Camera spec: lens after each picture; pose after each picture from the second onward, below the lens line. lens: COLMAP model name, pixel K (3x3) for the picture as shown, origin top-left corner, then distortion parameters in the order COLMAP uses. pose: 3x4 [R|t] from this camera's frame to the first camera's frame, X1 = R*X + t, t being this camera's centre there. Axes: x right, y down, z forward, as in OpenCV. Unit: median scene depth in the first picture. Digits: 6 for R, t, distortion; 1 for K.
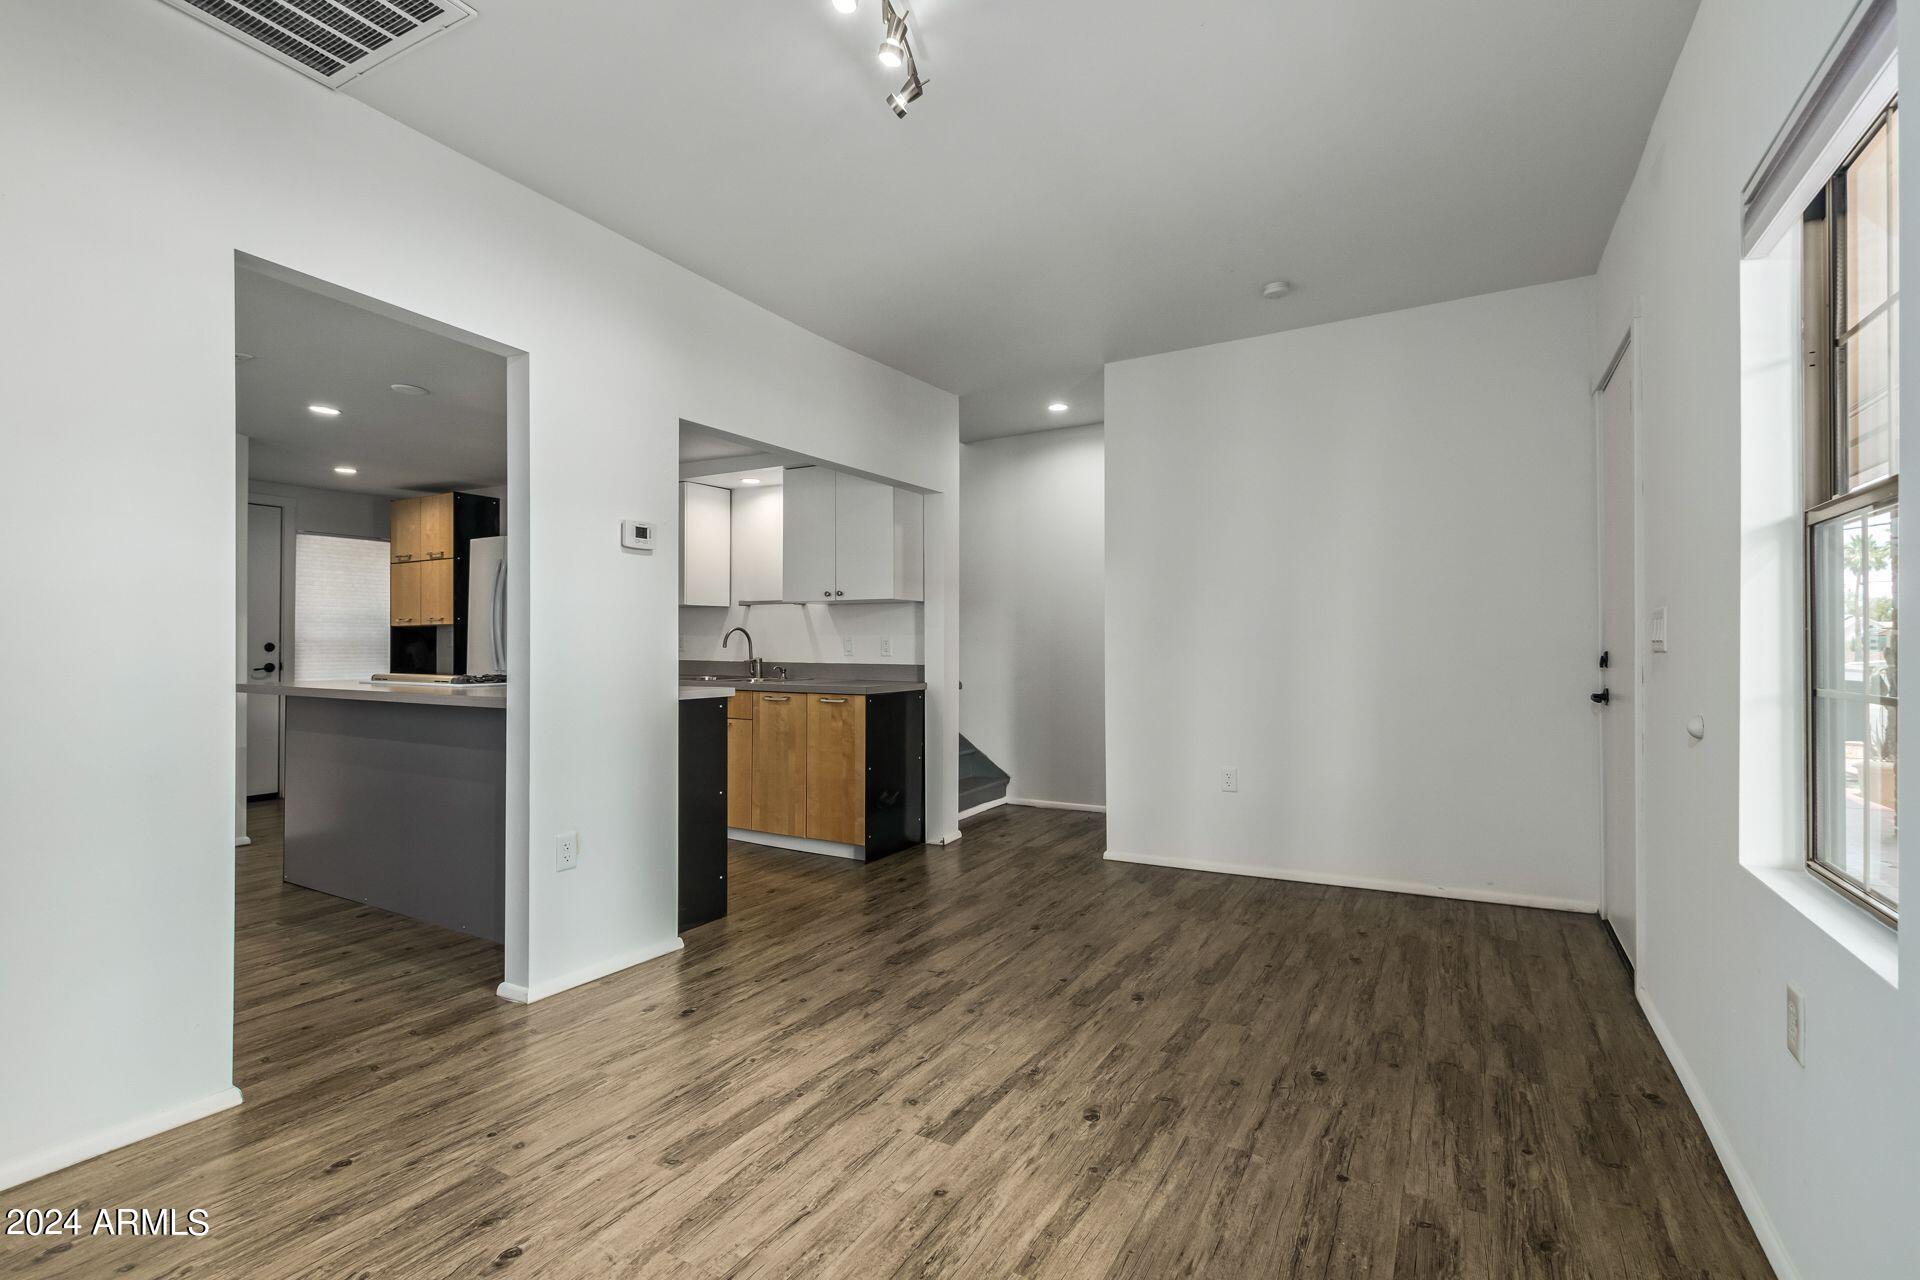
lens RADIAL K [[882.1, 0, 960.2], [0, 882.1, 657.9], [0, 0, 1]] dist [0.004230, 0.000772]
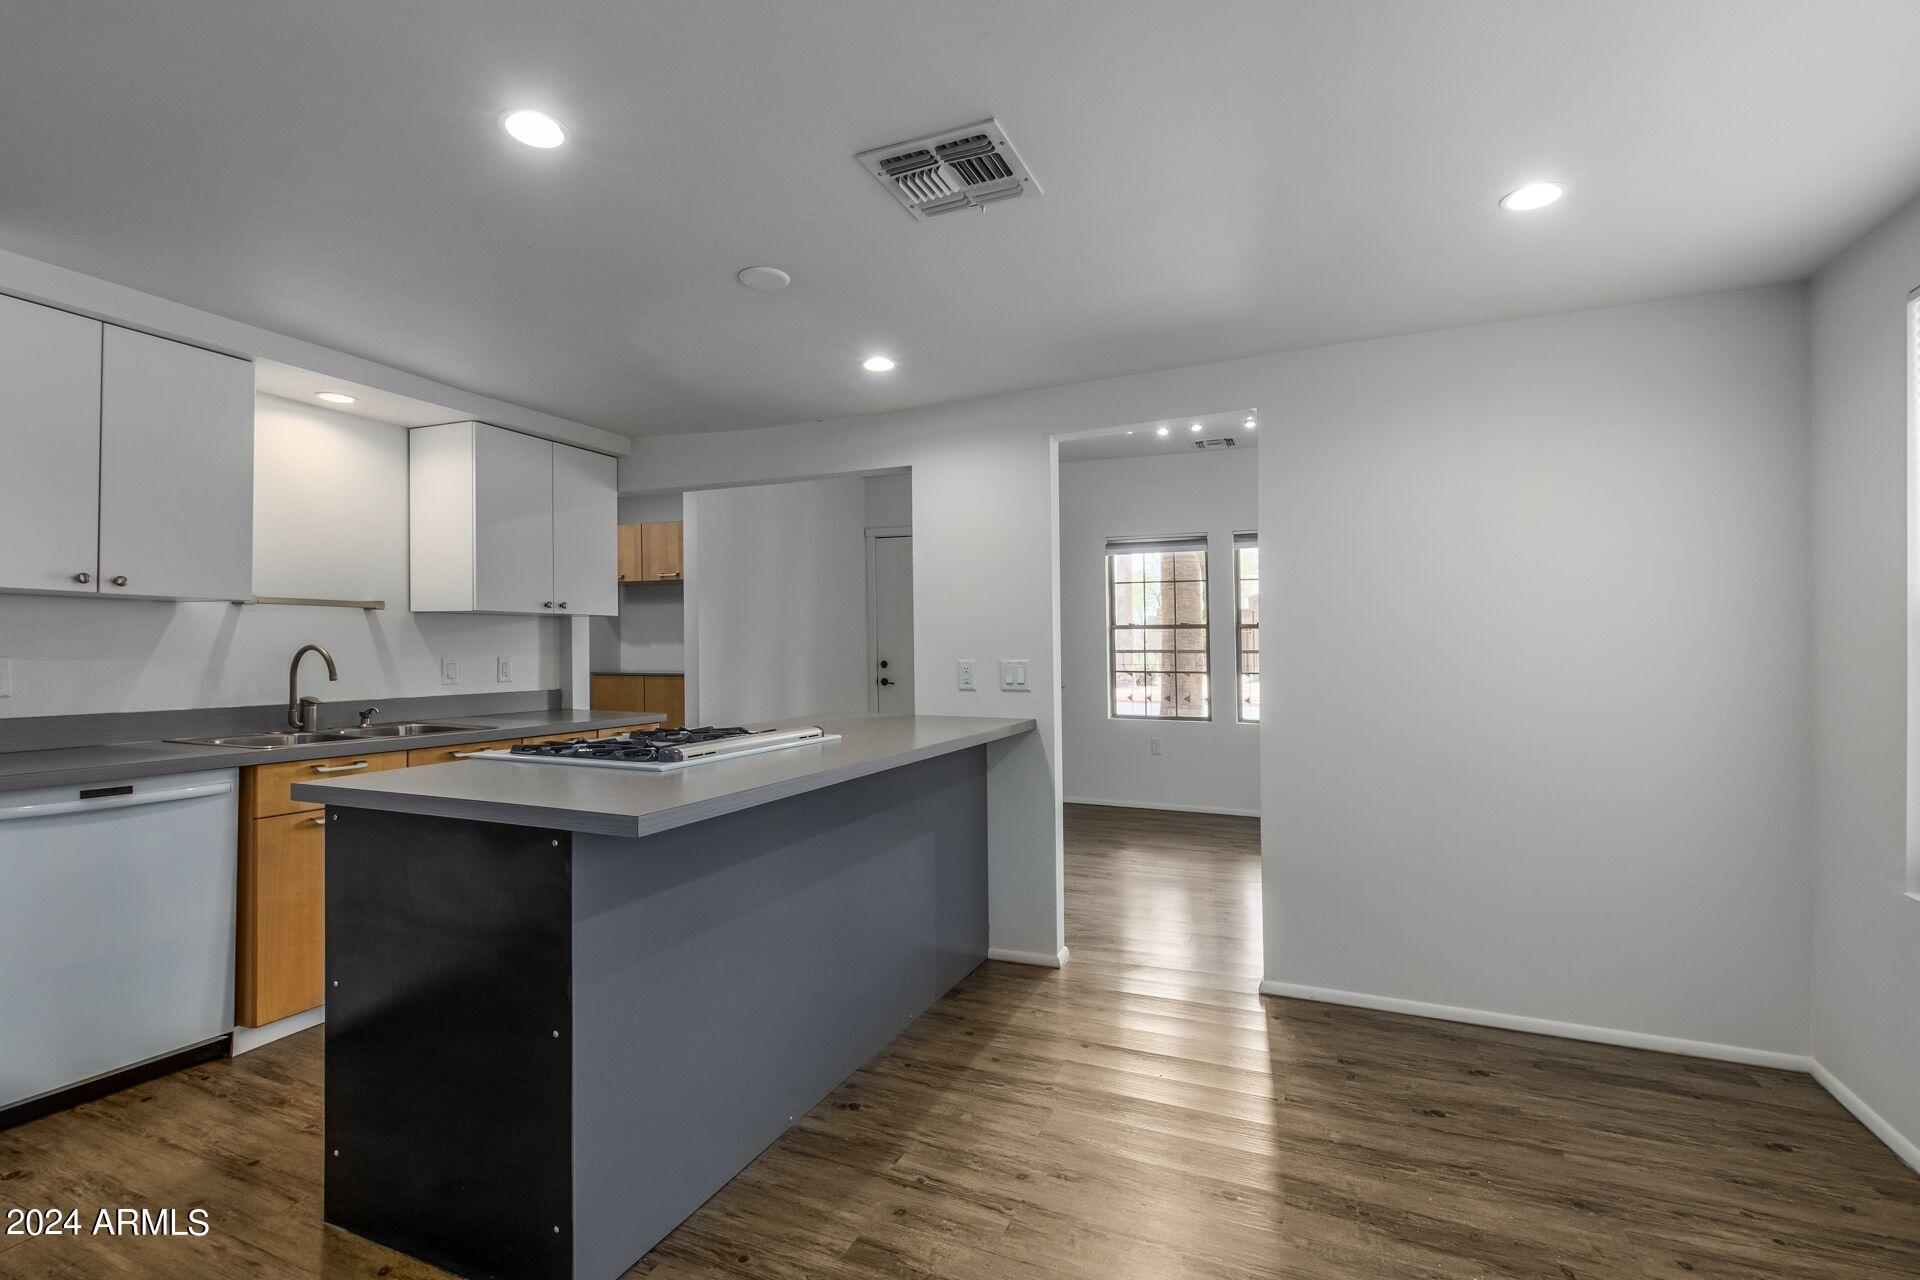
lens RADIAL K [[856.1, 0, 960.0], [0, 856.1, 640.0], [0, 0, 1]] dist [0.027859, 0.000269]
pose [[-0.085944, 0.007477, 0.996272, -0.784833], [0.022089, 0.999740, -0.005598, -0.023734], [-0.996055, 0.021525, -0.086087, 0.581279]]
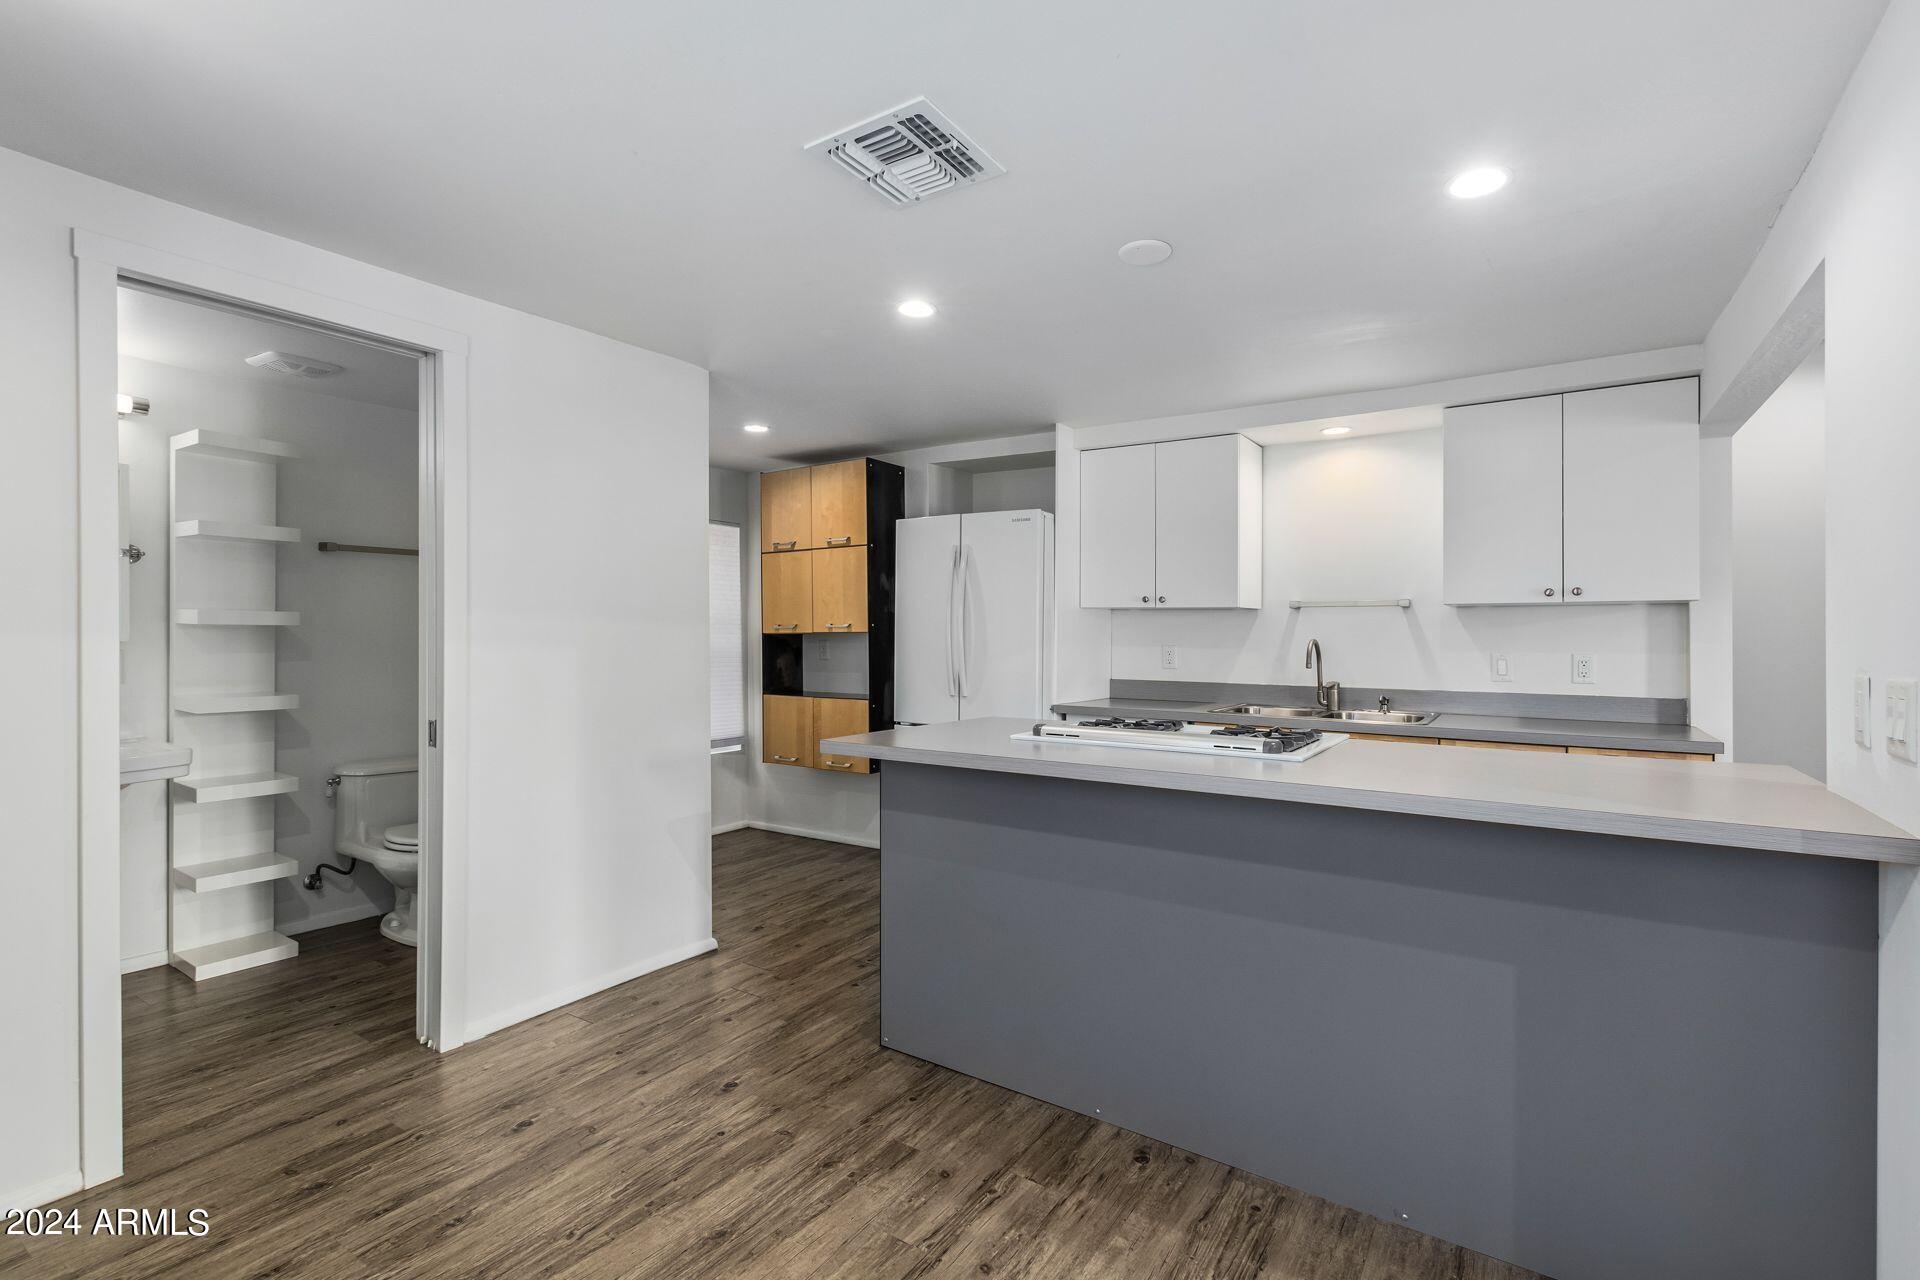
lens RADIAL K [[882.1, 0, 960.2], [0, 882.1, 657.9], [0, 0, 1]] dist [0.004230, 0.000772]
pose [[0.996329, 0.011446, -0.084843, -0.448606], [-0.012532, 0.999846, -0.012280, -0.007611], [0.084690, 0.013298, 0.996319, 0.261275]]
